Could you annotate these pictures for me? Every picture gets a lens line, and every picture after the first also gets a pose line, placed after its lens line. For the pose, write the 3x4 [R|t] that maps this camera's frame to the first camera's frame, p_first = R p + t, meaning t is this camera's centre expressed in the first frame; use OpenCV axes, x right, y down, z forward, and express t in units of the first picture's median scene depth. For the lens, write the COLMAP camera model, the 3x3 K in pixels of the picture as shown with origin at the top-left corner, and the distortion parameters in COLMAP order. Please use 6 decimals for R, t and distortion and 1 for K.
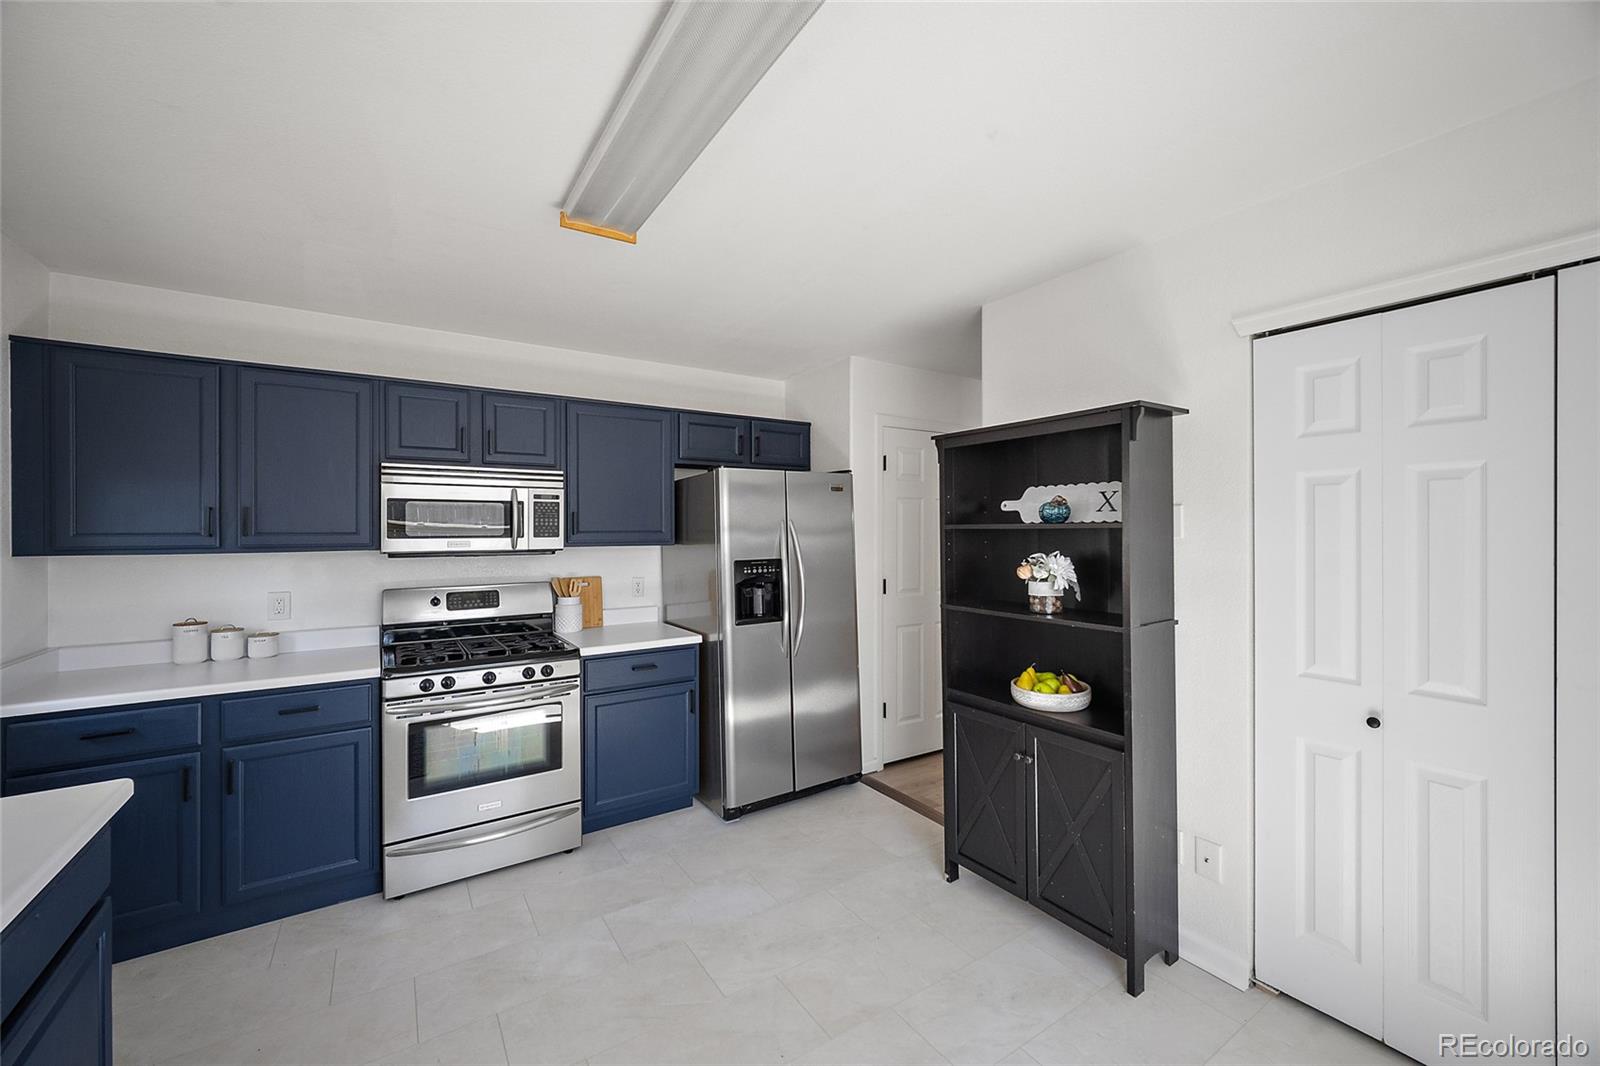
lens RADIAL K [[624.1, 0, 792.3], [0, 624.1, 530.1], [0, 0, 1]] dist [-0.004209, -0.000596]
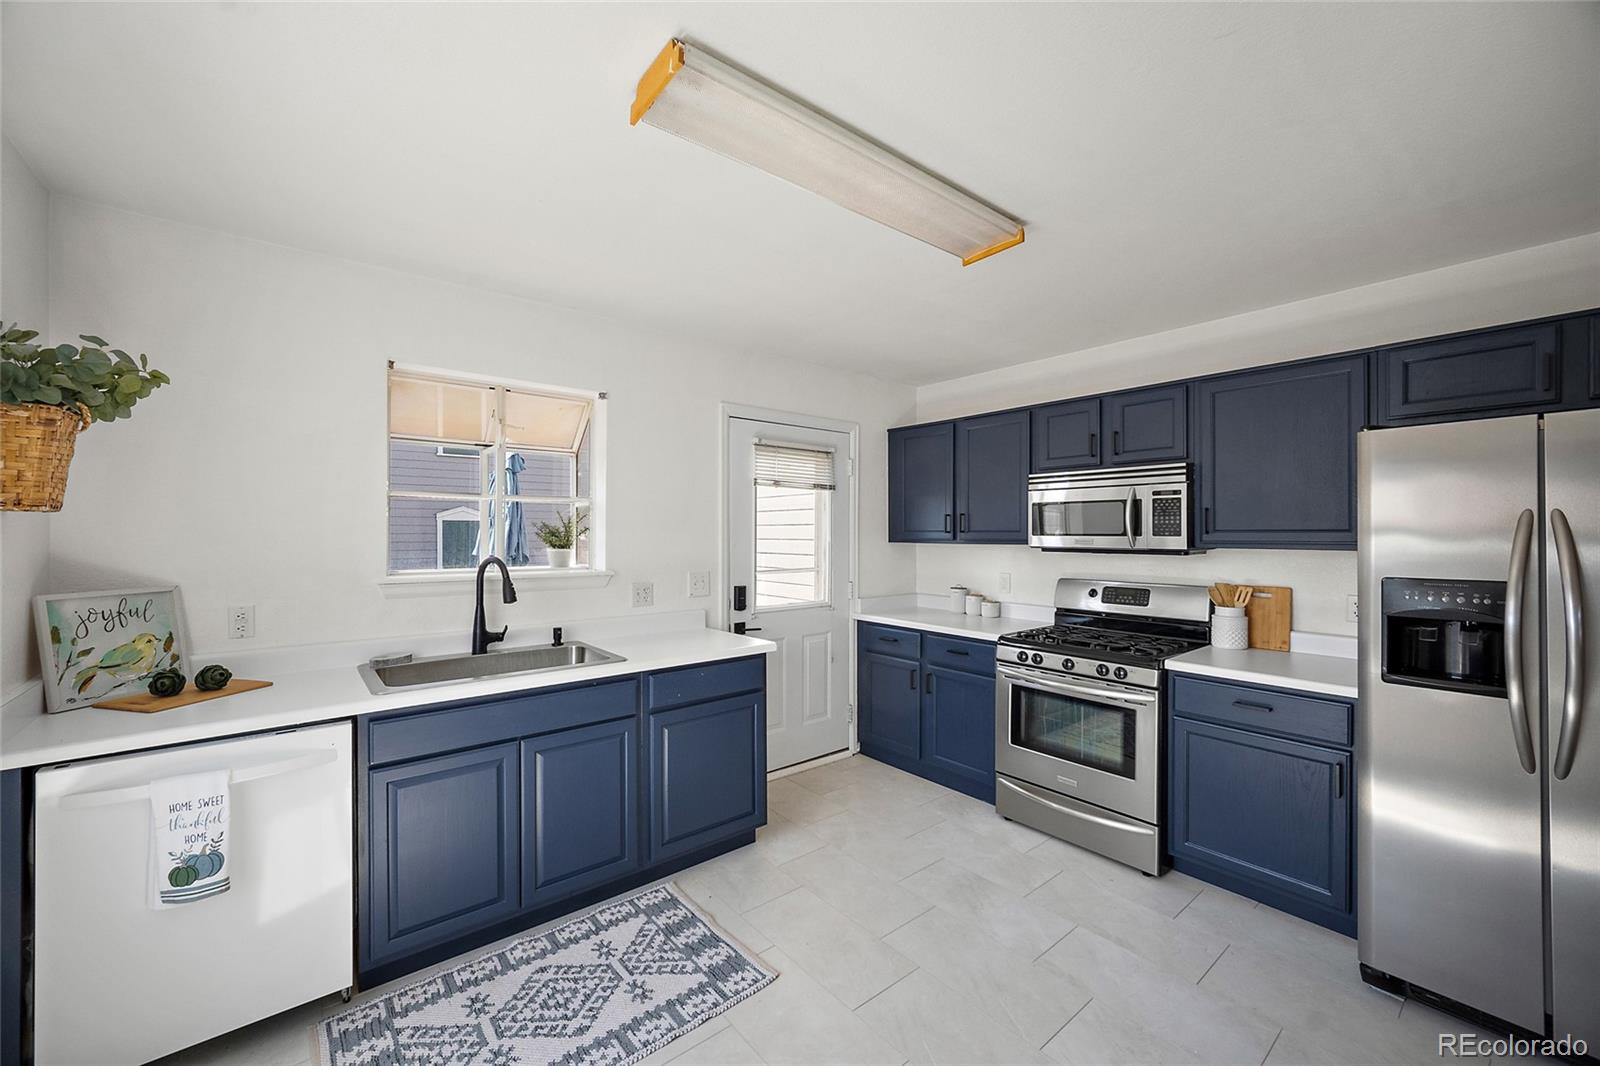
lens RADIAL K [[624.1, 0, 792.7], [0, 624.1, 532.1], [0, 0, 1]] dist [-0.004209, -0.000596]
pose [[0.109348, 0.004729, -0.993992, 0.465675], [-0.003161, 0.999985, 0.004410, 0.002708], [0.993999, 0.002660, 0.109361, 0.344820]]
